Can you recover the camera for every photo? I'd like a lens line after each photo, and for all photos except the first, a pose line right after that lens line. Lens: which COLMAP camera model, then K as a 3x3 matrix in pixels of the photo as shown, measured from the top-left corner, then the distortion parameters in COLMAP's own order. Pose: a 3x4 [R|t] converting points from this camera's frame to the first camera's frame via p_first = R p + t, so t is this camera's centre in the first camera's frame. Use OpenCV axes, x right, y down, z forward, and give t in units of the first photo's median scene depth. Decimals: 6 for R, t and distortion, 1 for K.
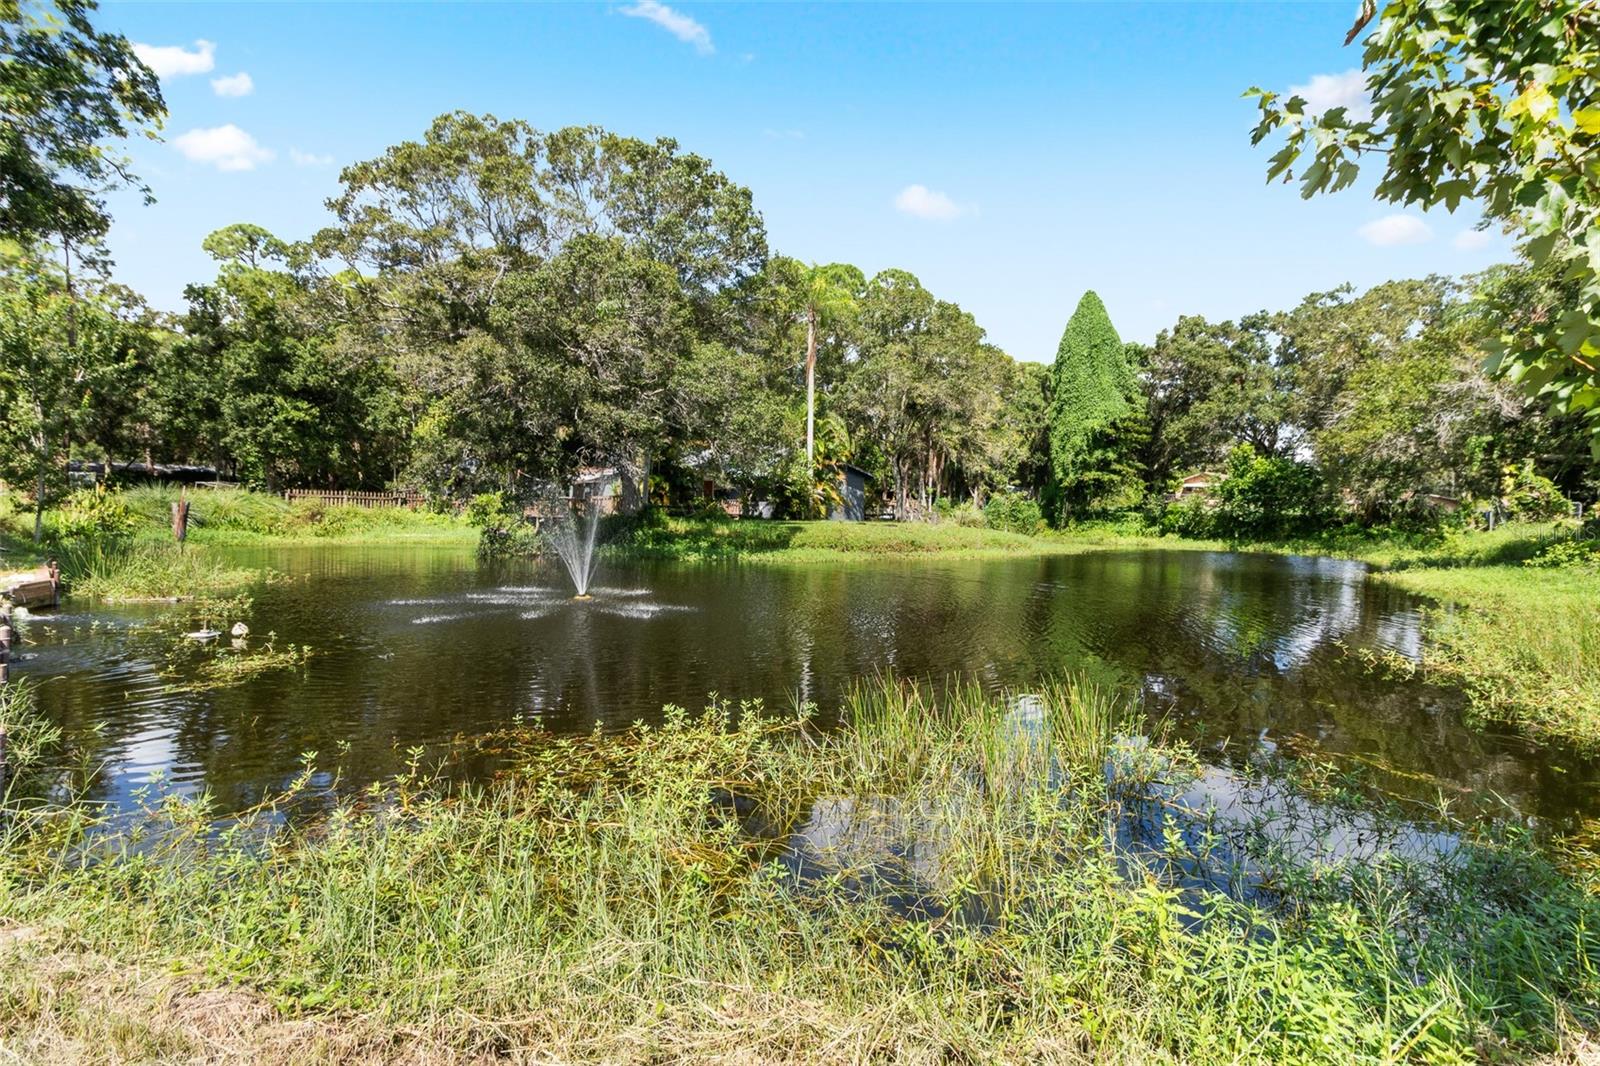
lens RADIAL K [[746.5, 0, 800.0], [0, 746.5, 533.0], [0, 0, 1]] dist [-0.001531, -0.000087]
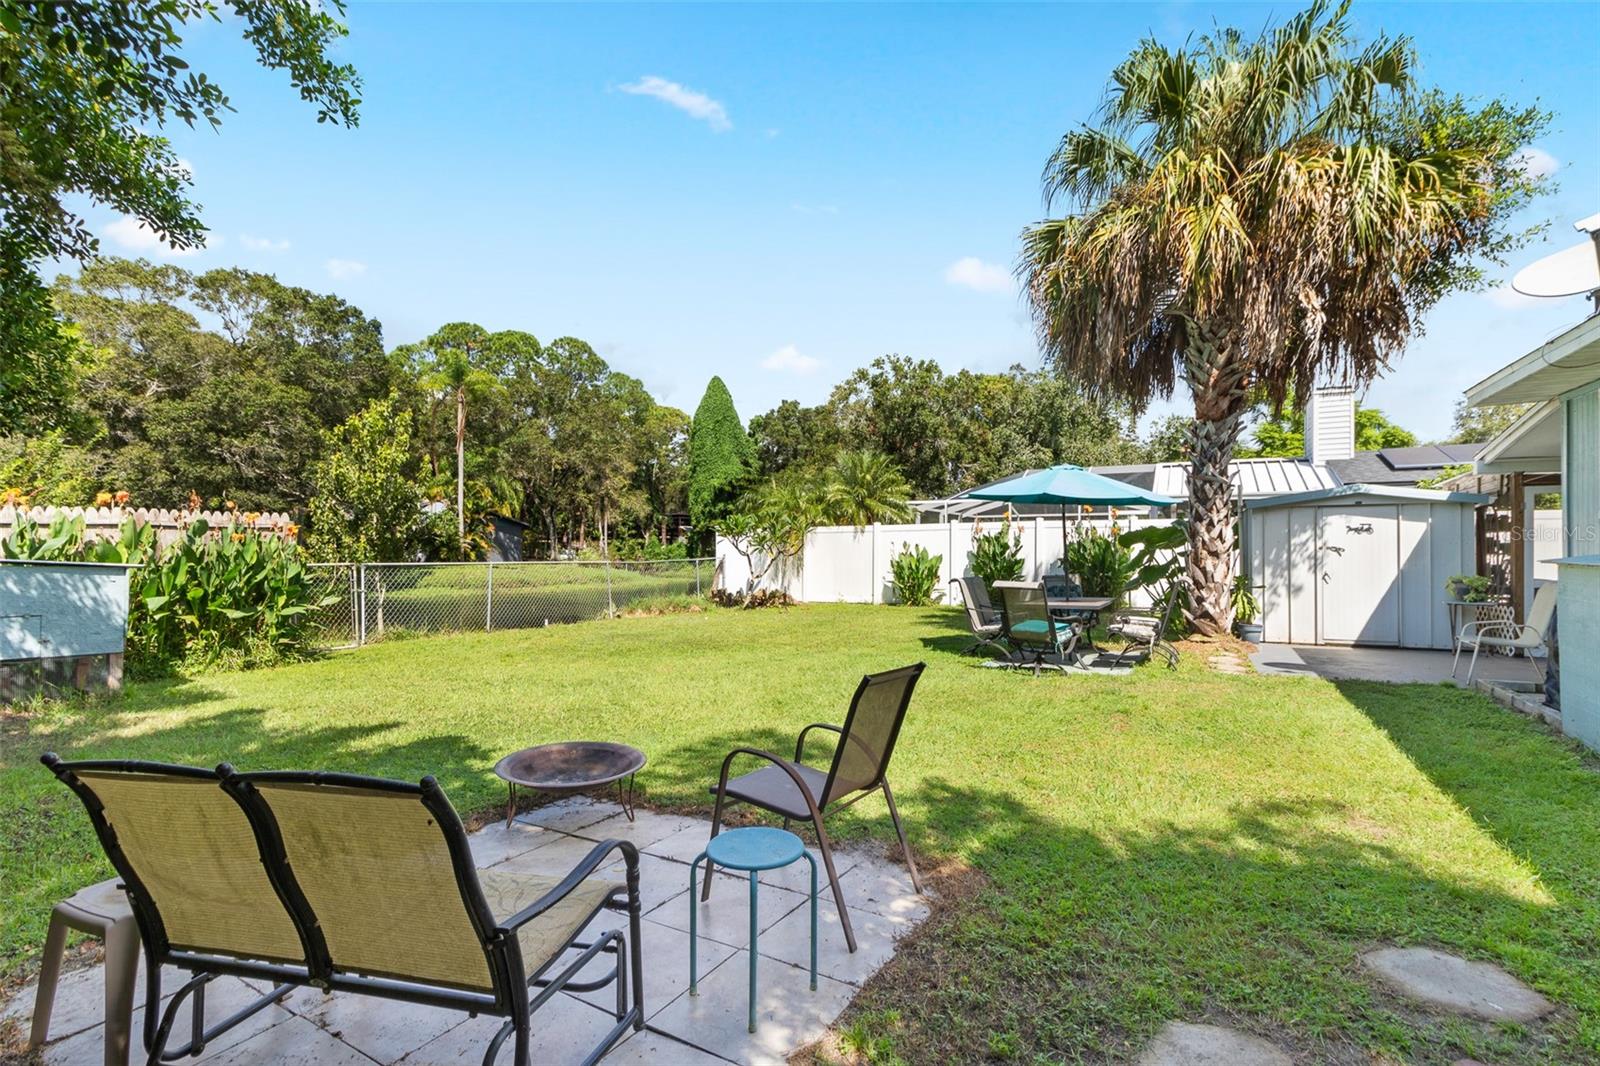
lens RADIAL K [[766.0, 0, 800.0], [0, 766.0, 533.0], [0, 0, 1]] dist [0.001294, -0.000011]
pose [[0.943455, -0.009662, 0.331361, 0.094669], [0.025376, 0.998747, -0.043127, -0.000451], [-0.330529, 0.049097, 0.942518, -0.272174]]
